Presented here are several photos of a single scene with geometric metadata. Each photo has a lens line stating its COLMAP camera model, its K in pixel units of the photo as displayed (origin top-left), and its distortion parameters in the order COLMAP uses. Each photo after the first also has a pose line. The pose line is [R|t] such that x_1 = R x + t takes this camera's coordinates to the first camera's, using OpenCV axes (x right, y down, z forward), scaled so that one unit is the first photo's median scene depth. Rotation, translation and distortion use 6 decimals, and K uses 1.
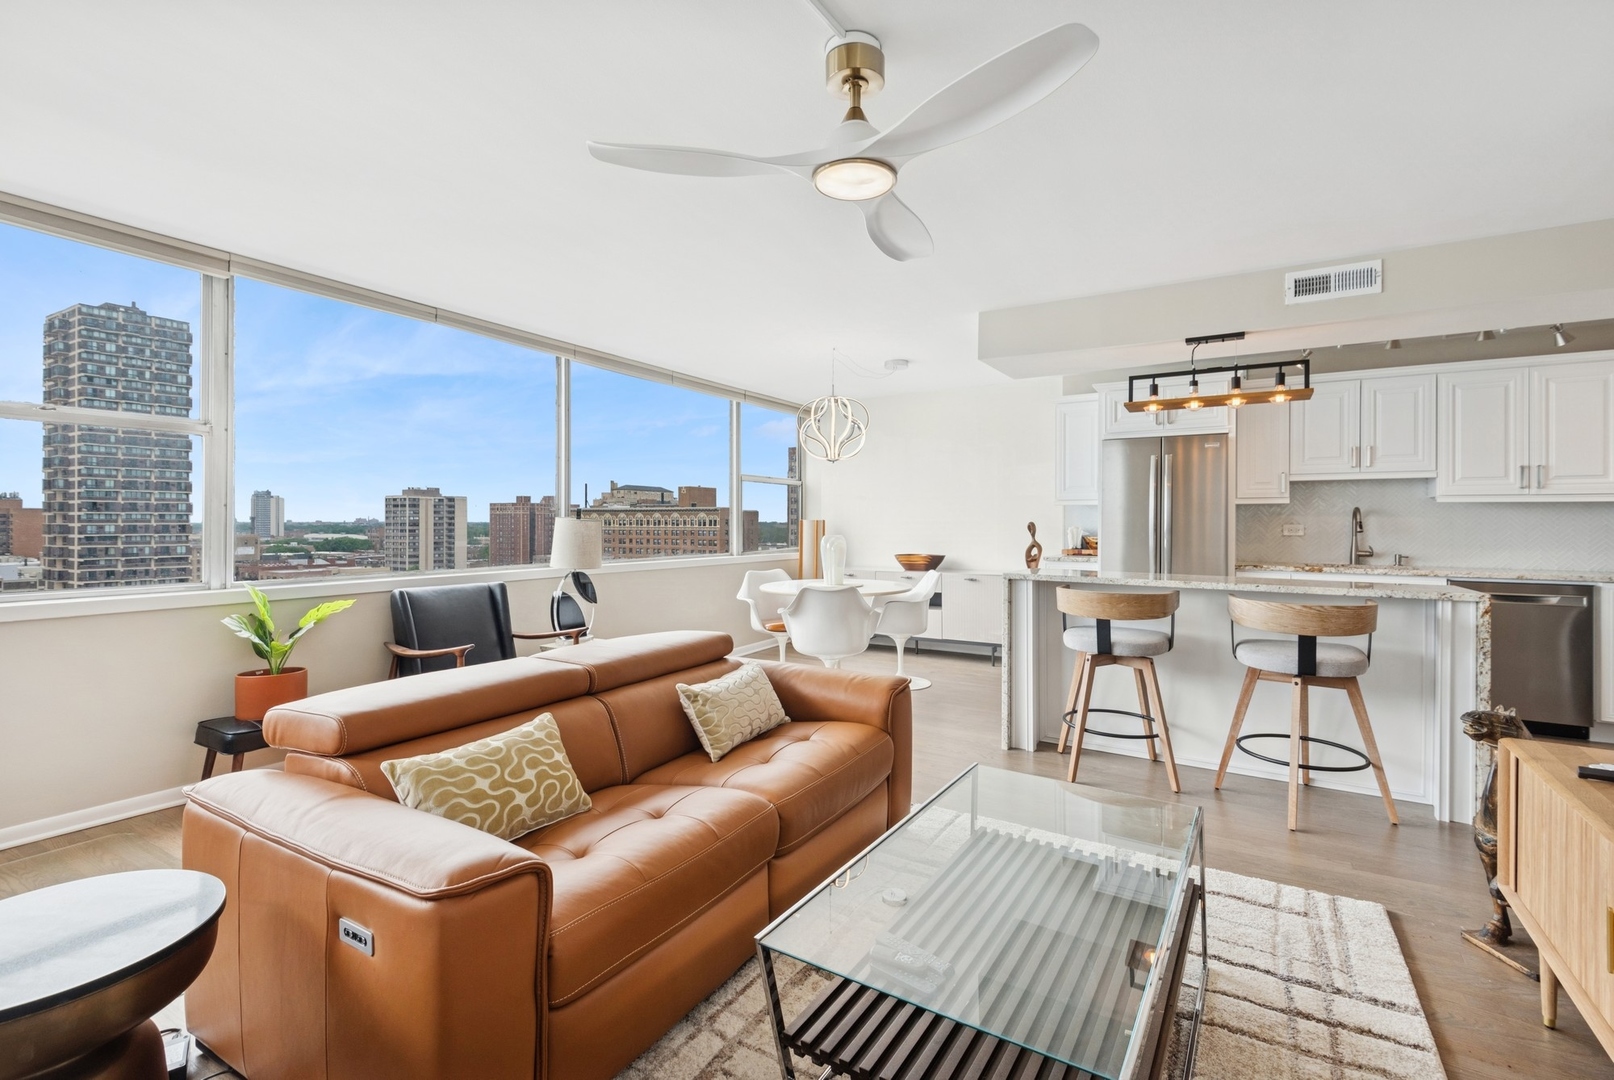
lens RADIAL K [[746.3, 0, 798.7], [0, 746.3, 525.4], [0, 0, 1]] dist [0.014262, -0.000215]
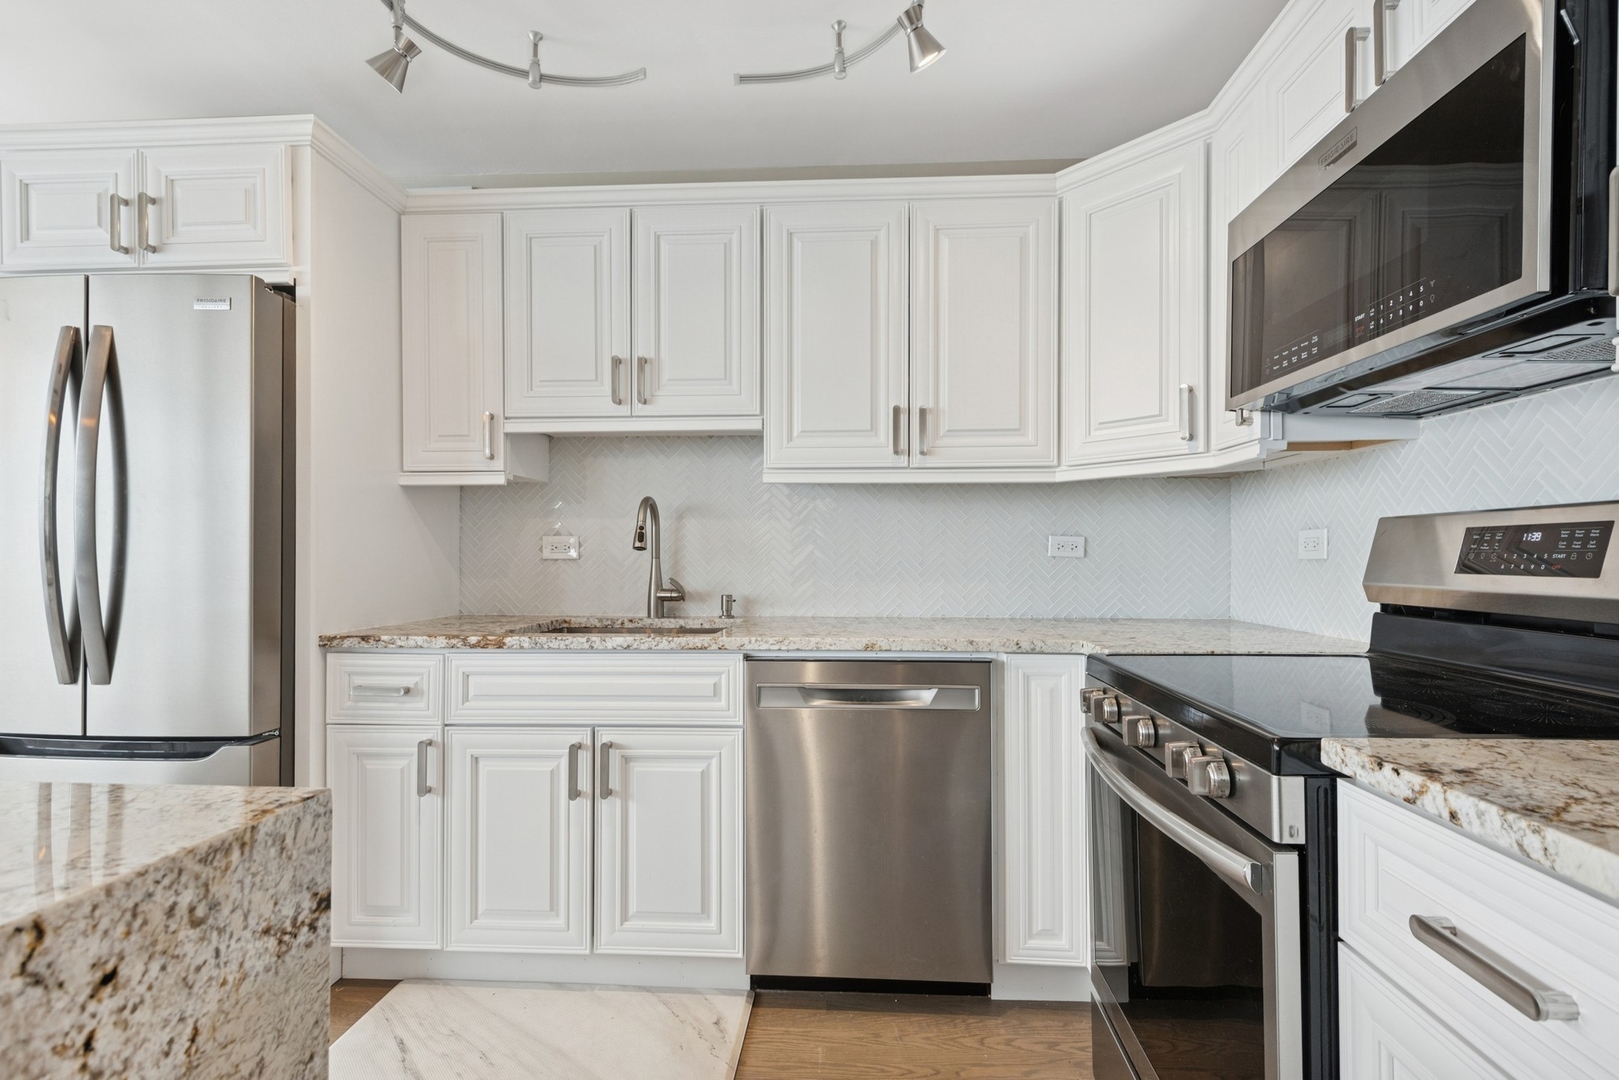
lens RADIAL K [[765.2, 0, 825.7], [0, 765.2, 553.4], [0, 0, 1]] dist [0.021822, -0.012143]
pose [[0.893397, -0.001925, 0.449264, 0.624031], [0.005907, 0.999955, -0.007461, 0.014998], [-0.449230, 0.009319, 0.893368, 0.525214]]
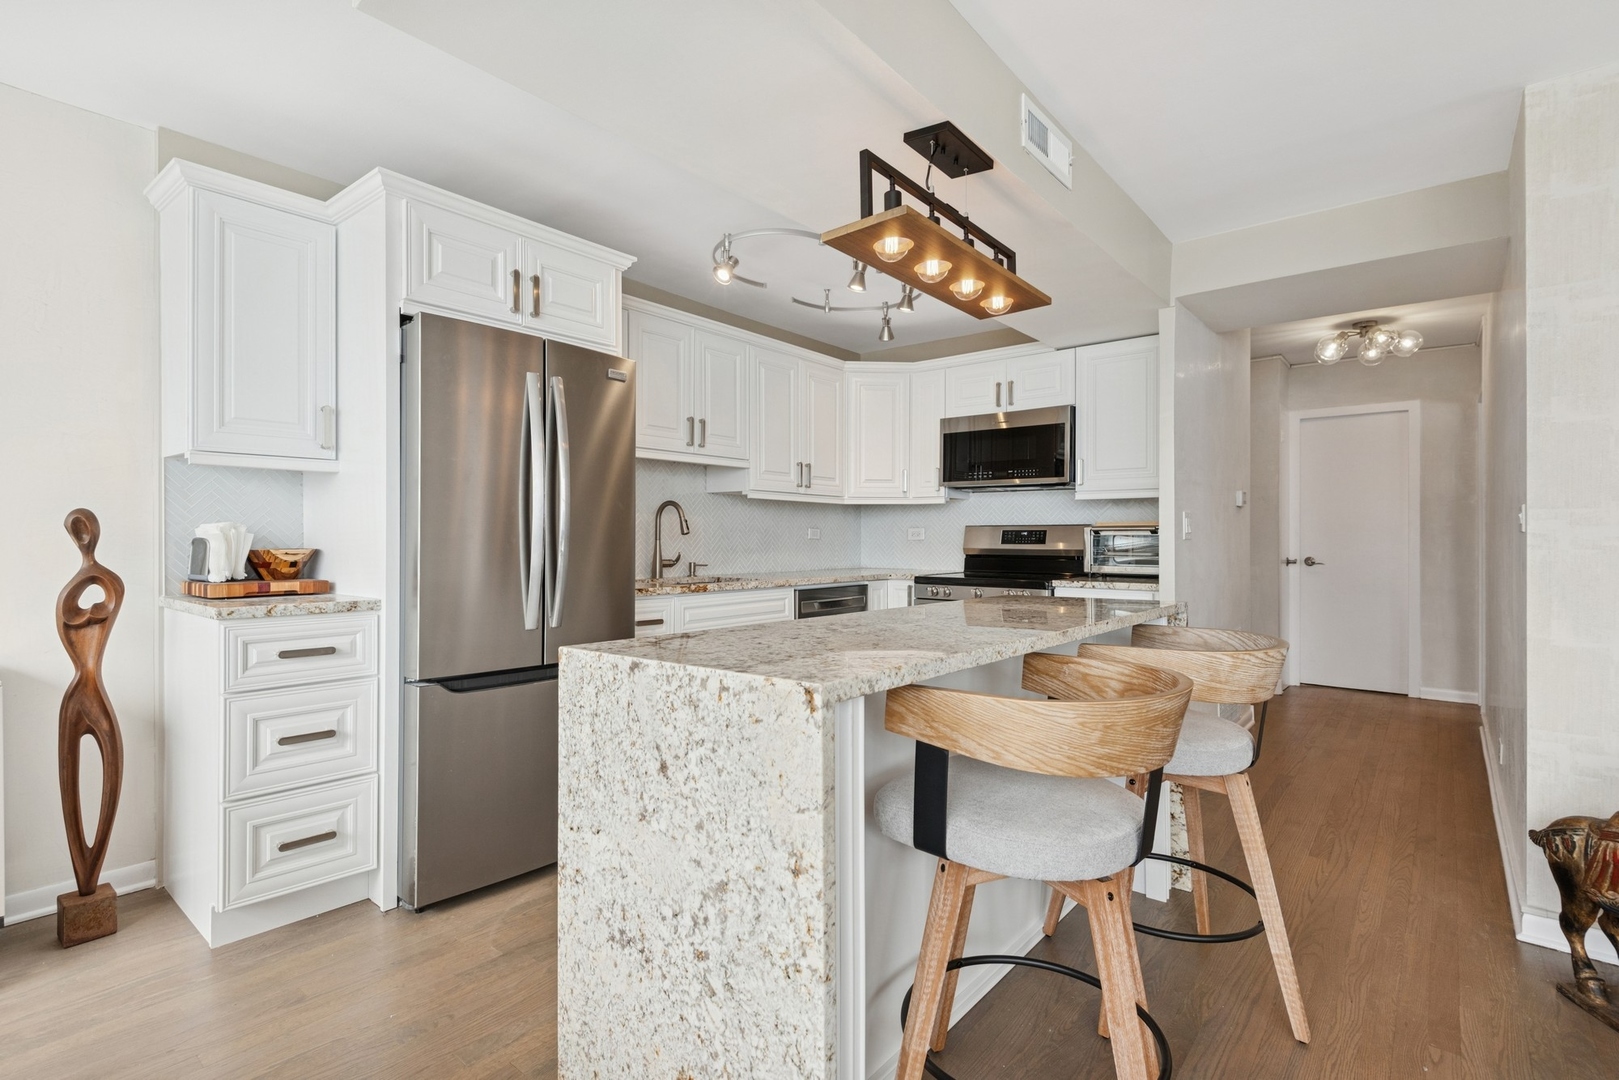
lens RADIAL K [[765.2, 0, 809.6], [0, 765.2, 531.4], [0, 0, 1]] dist [0.021822, -0.012143]
pose [[0.160722, 0.003993, 0.986992, 0.022001], [0.004714, 0.999977, -0.004813, 0.010048], [-0.986988, 0.005426, 0.160699, 0.742497]]
